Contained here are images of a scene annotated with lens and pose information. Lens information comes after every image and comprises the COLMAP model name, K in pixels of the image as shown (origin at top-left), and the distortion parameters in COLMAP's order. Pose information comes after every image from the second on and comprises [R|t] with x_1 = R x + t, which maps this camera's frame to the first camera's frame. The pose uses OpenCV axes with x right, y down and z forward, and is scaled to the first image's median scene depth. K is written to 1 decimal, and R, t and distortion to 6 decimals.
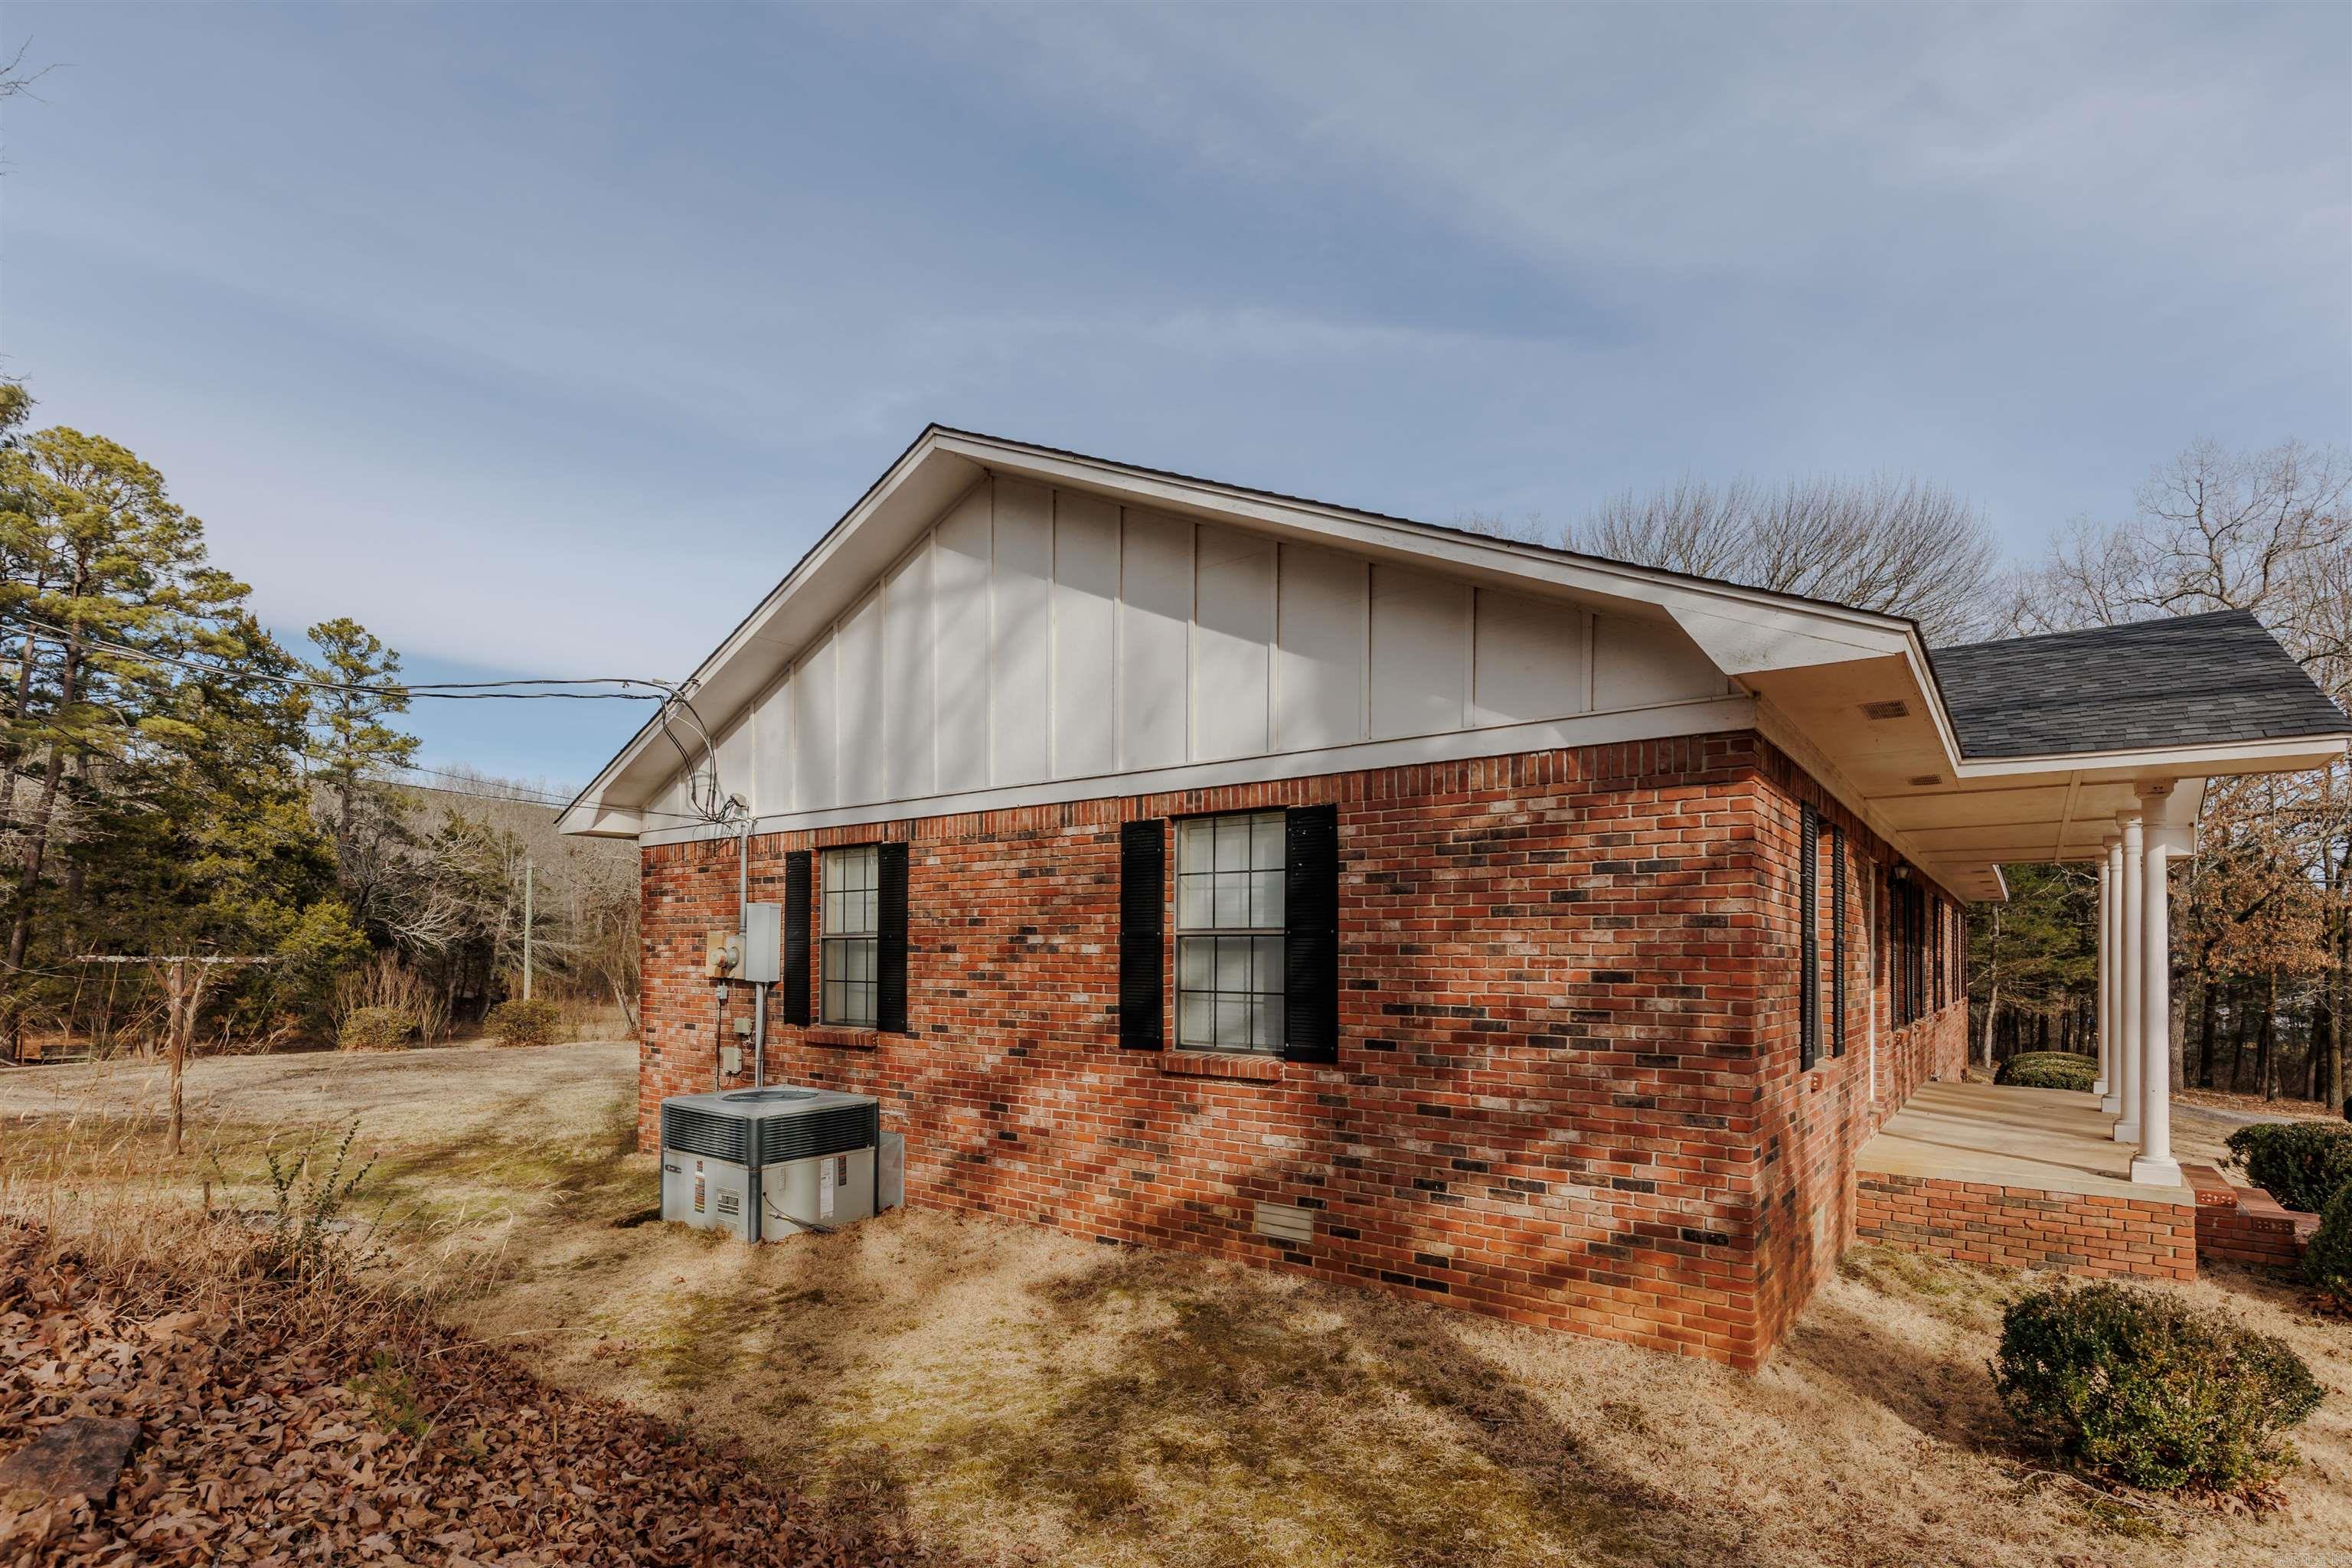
lens RADIAL K [[1093.0, 0, 1184.4], [0, 1093.0, 845.3], [0, 0, 1]] dist [0.000145, -0.000278]
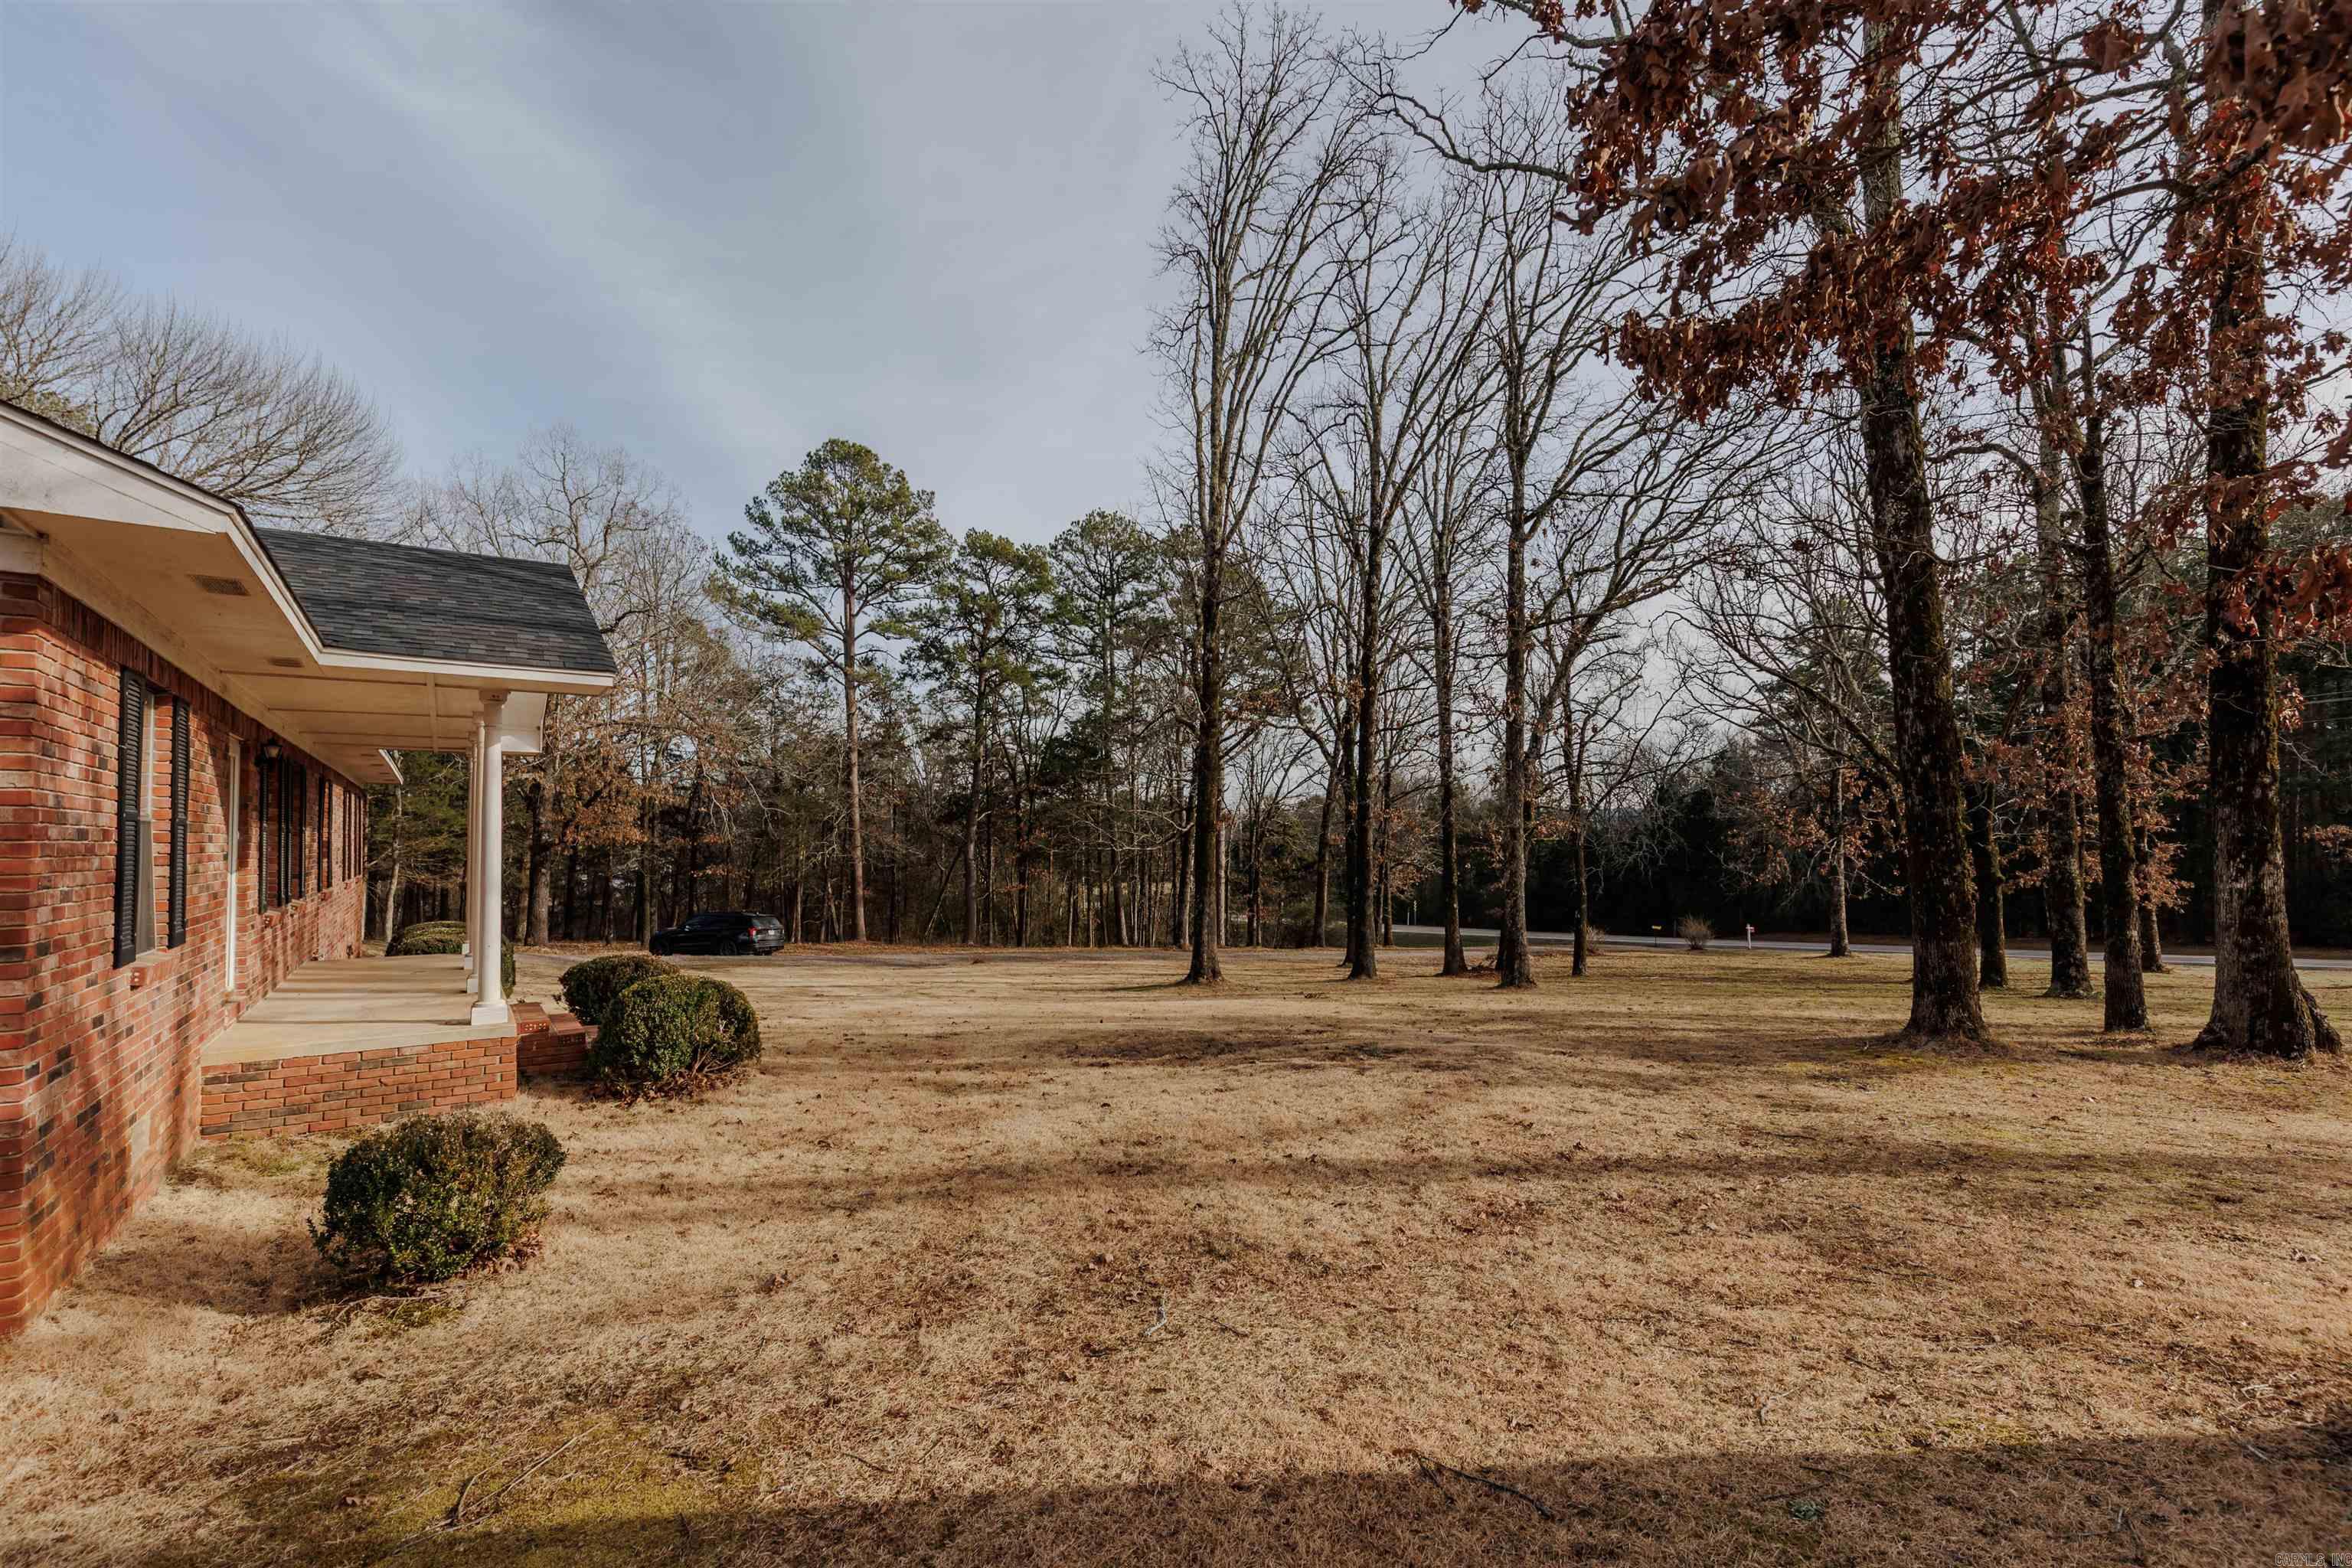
lens RADIAL K [[1067.5, 0, 1213.5], [0, 1067.5, 783.5], [0, 0, 1]] dist [-0.002257, 0.000261]
pose [[0.310610, 0.035322, 0.949881, 0.014501], [-0.085732, 0.996277, -0.009013, -0.010550], [-0.946663, -0.078635, 0.312482, -0.099261]]
